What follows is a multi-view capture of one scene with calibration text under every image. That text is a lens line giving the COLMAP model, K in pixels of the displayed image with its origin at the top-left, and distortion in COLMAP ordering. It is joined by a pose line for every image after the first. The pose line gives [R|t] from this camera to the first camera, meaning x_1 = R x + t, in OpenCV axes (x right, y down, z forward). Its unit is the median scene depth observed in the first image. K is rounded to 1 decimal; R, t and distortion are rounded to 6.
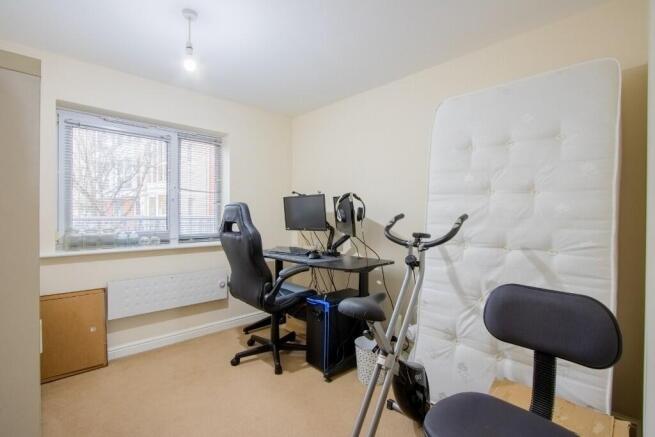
lens RADIAL K [[302.4, 0, 327.5], [0, 302.4, 218.5], [0, 0, 1]] dist [-0.017434, 0.000968]
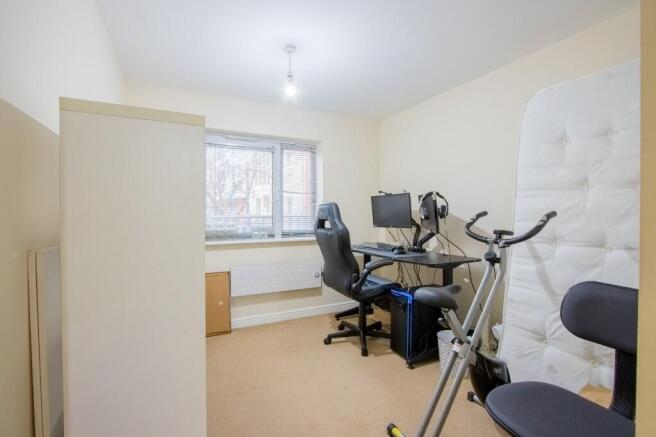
lens RADIAL K [[302.8, 0, 328.0], [0, 302.8, 218.5], [0, 0, 1]] dist [-0.017434, 0.000968]
pose [[0.955490, -0.001275, -0.295022, 0.035440], [0.003432, 0.999971, 0.006792, 0.000143], [0.295005, -0.007502, 0.955466, -0.097541]]
